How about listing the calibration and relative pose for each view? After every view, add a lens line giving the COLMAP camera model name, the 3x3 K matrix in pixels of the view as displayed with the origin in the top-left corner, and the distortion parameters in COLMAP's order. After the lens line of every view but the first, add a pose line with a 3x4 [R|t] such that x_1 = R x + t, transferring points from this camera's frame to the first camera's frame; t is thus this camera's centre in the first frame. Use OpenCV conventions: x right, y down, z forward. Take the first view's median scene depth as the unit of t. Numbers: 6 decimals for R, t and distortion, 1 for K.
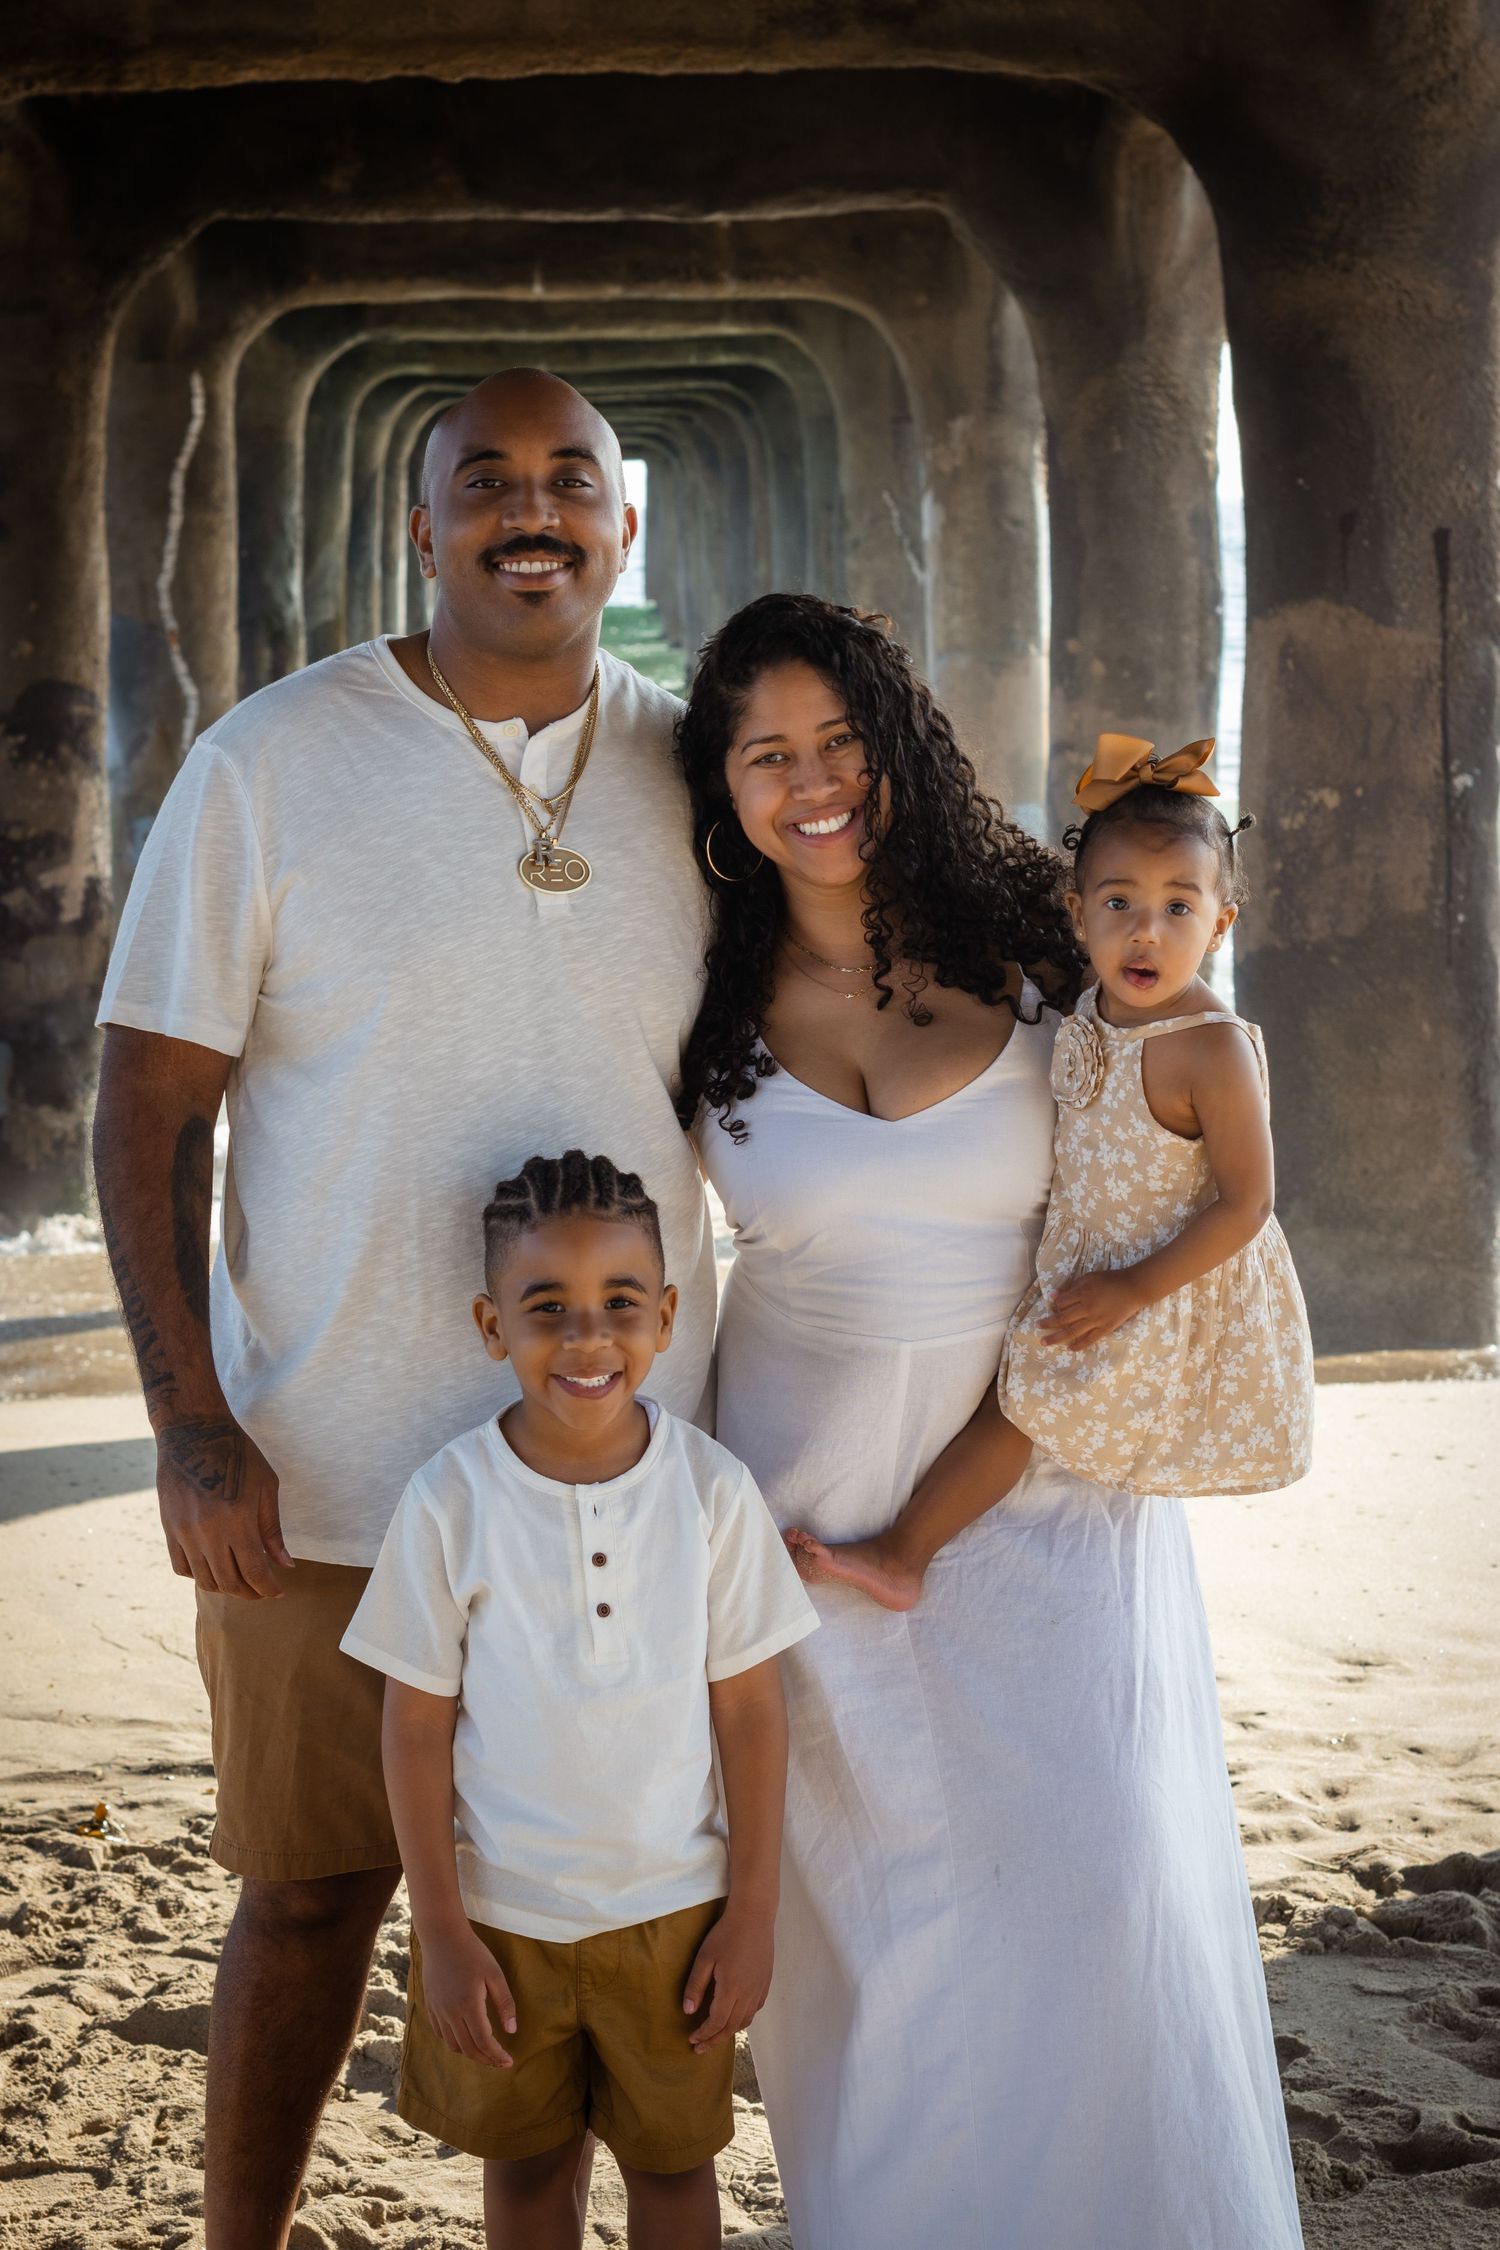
lens RADIAL K [[4850.0, 0, 737.5], [0, 4850.0, 1108.3], [0, 0, 1]] dist [-0.001852, 0.000000]
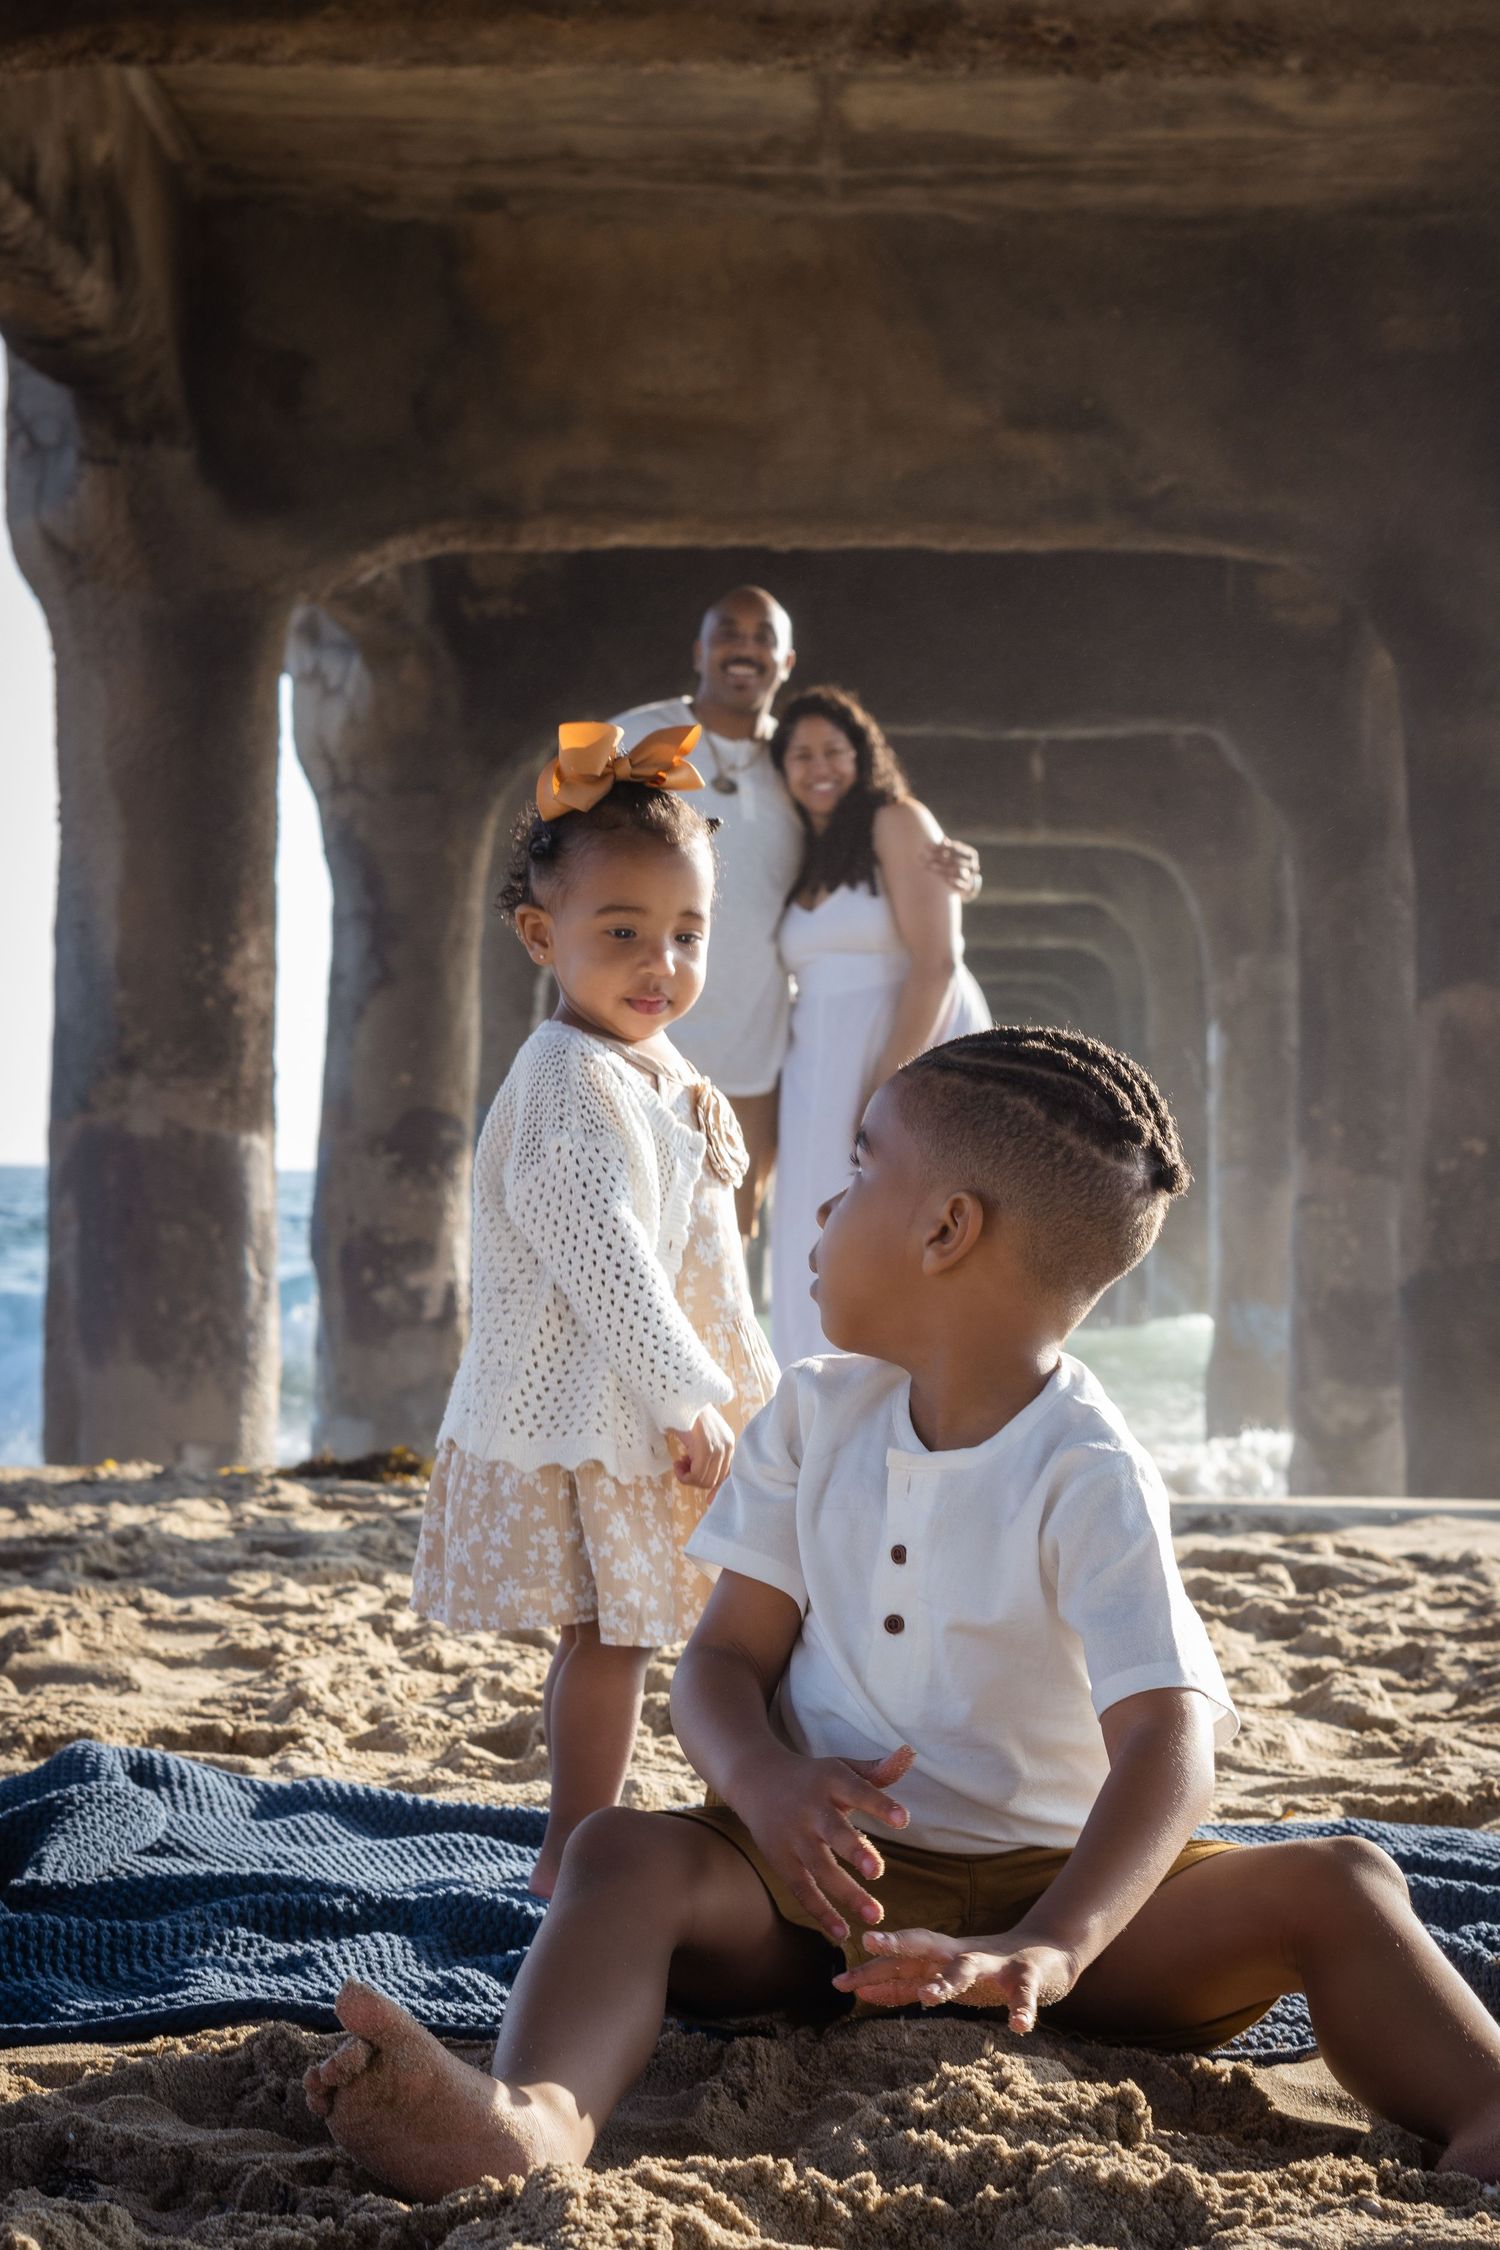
lens RADIAL K [[4850.0, 0, 753.3], [0, 4850.0, 1113.5], [0, 0, 1]] dist [-0.001852, 0.000000]
pose [[0.996990, 0.034148, -0.069602, 0.016699], [-0.043231, 0.990108, -0.133482, 0.063442], [0.064355, 0.136090, 0.988604, -0.136767]]
